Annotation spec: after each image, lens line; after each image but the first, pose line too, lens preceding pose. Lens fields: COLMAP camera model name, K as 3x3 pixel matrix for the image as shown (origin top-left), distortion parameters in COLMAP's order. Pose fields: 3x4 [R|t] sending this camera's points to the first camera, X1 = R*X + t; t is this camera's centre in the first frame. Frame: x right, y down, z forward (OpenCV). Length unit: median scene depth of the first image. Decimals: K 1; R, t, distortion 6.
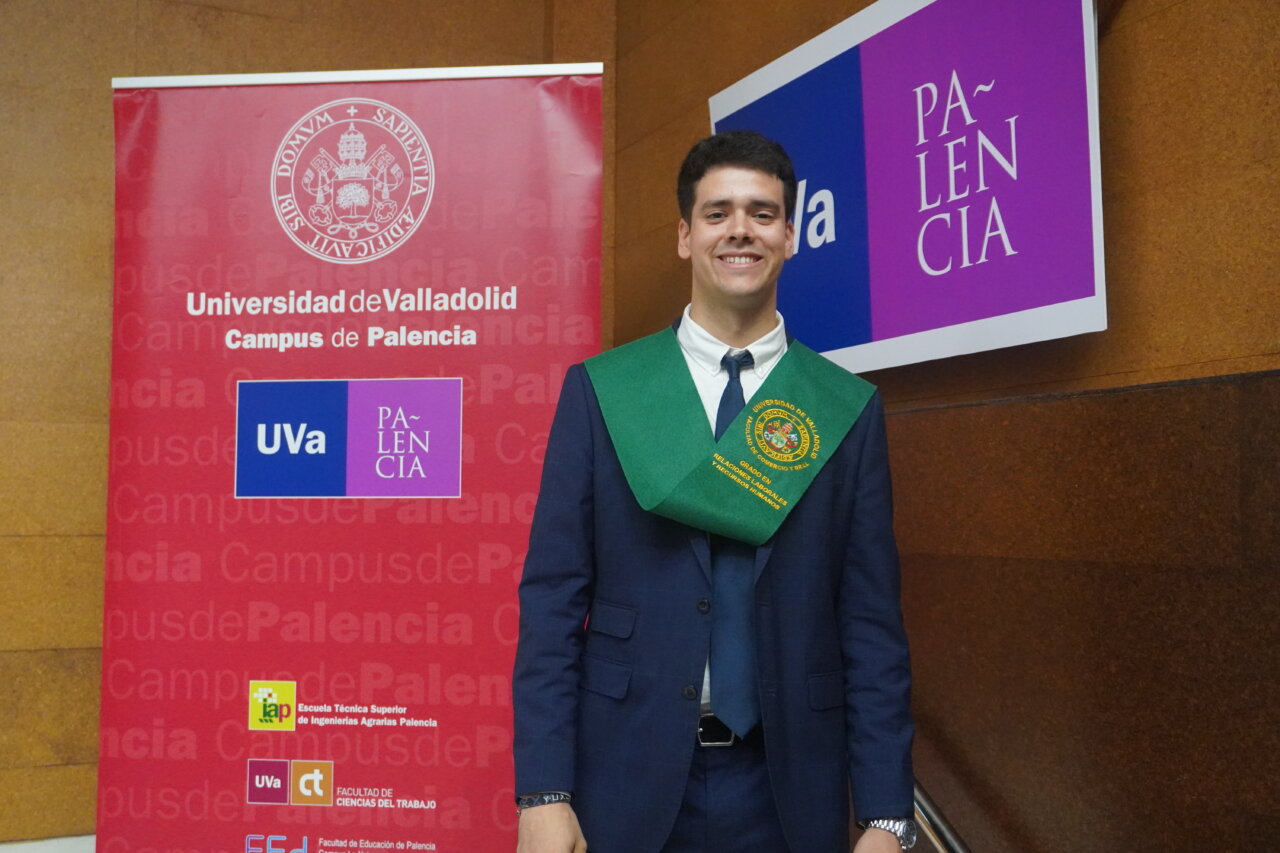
lens RADIAL K [[1378.8, 0, 635.8], [0, 1378.8, 428.1], [0, 0, 1]] dist [0.007817, 0.041275]
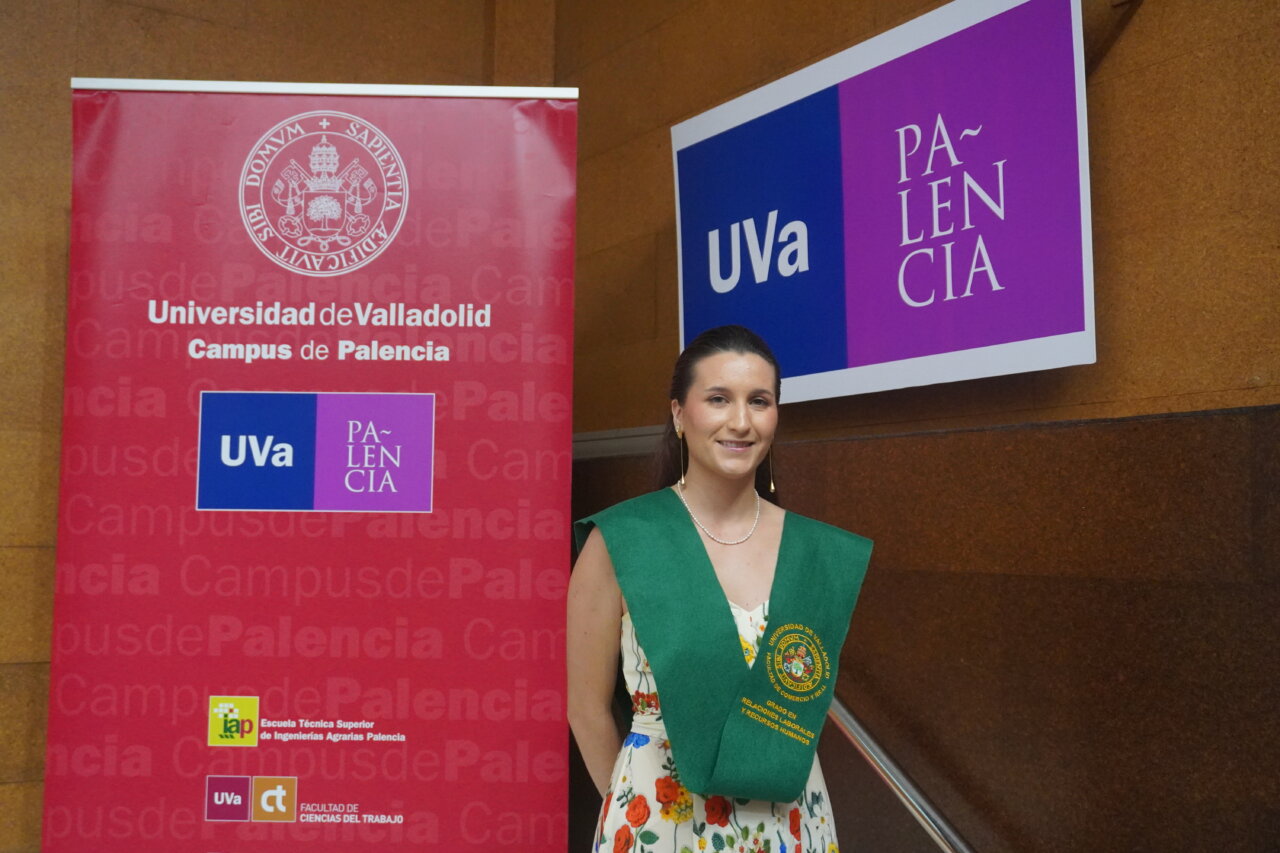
lens RADIAL K [[1377.1, 0, 637.8], [0, 1377.1, 432.3], [0, 0, 1]] dist [0.018683, 0.007527]
pose [[0.992382, 0.019758, 0.121604, -0.100038], [-0.018303, 0.999747, -0.013070, 0.002395], [-0.121832, 0.010744, 0.992493, -0.015718]]
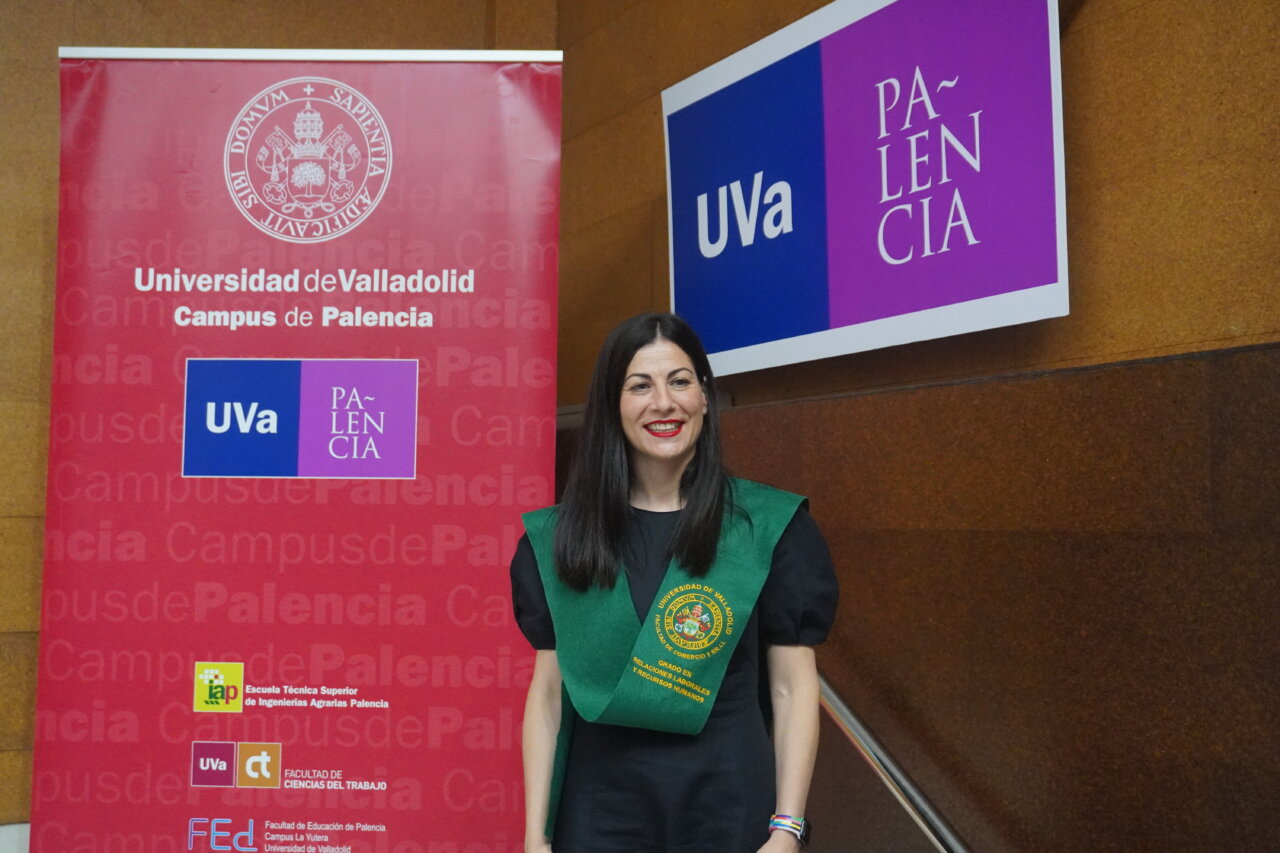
lens RADIAL K [[1378.6, 0, 637.1], [0, 1378.6, 429.7], [0, 0, 1]] dist [0.015015, 0.023341]
pose [[0.996375, 0.015492, 0.083651, -0.050275], [-0.014820, 0.999853, -0.008651, 0.020884], [-0.083772, 0.007380, 0.996458, -0.010972]]
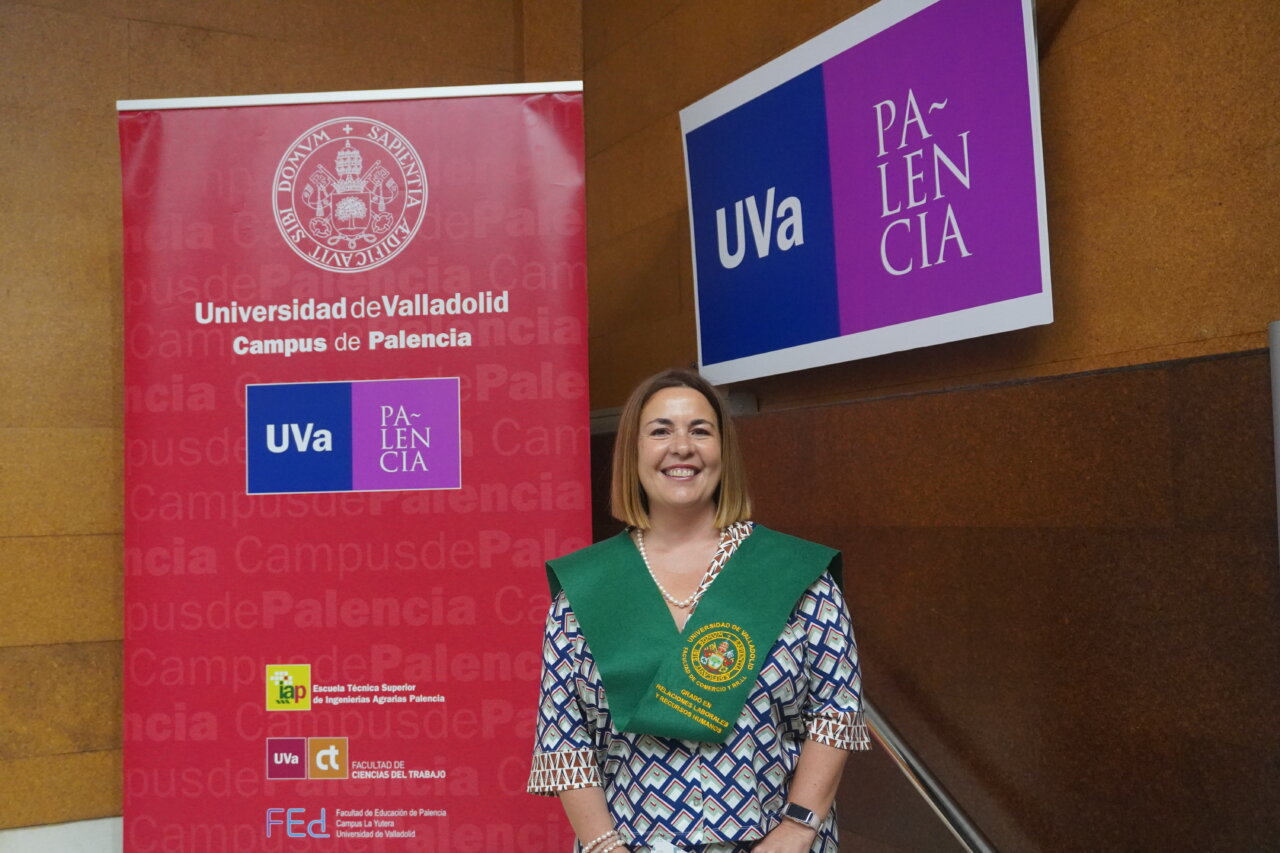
lens RADIAL K [[1376.7, 0, 638.7], [0, 1376.7, 427.8], [0, 0, 1]] dist [0.017047, 0.019331]
pose [[0.998822, -0.023976, 0.042181, -0.032273], [0.023721, 0.999697, 0.006548, -0.000653], [-0.042325, -0.005539, 0.999089, -0.077078]]
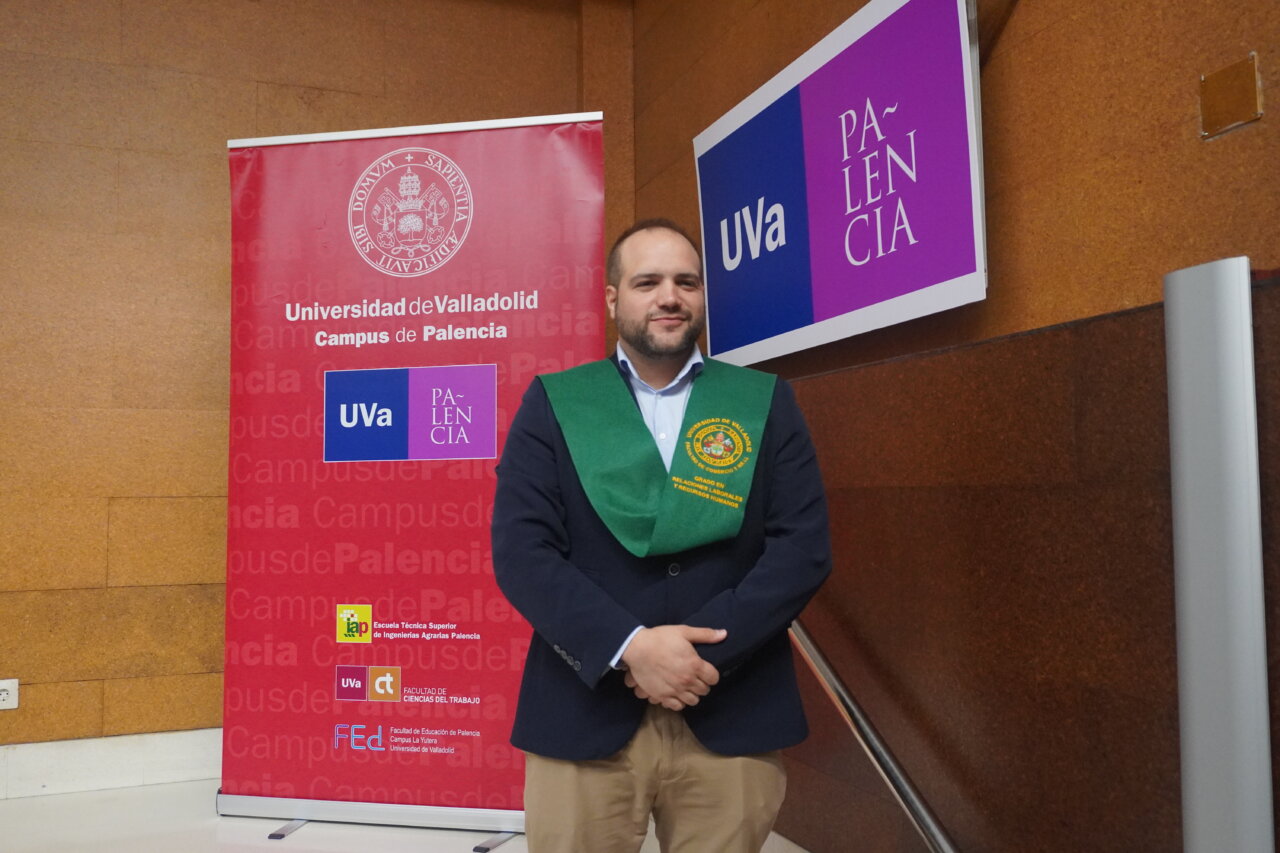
lens RADIAL K [[1066.1, 0, 640.8], [0, 1066.1, 423.0], [0, 0, 1]] dist [-0.000107, 0.007089]
pose [[0.997782, -0.020419, -0.063350, 0.067239], [0.020105, 0.999782, -0.005601, 0.026025], [0.063451, 0.004315, 0.997976, 0.031667]]
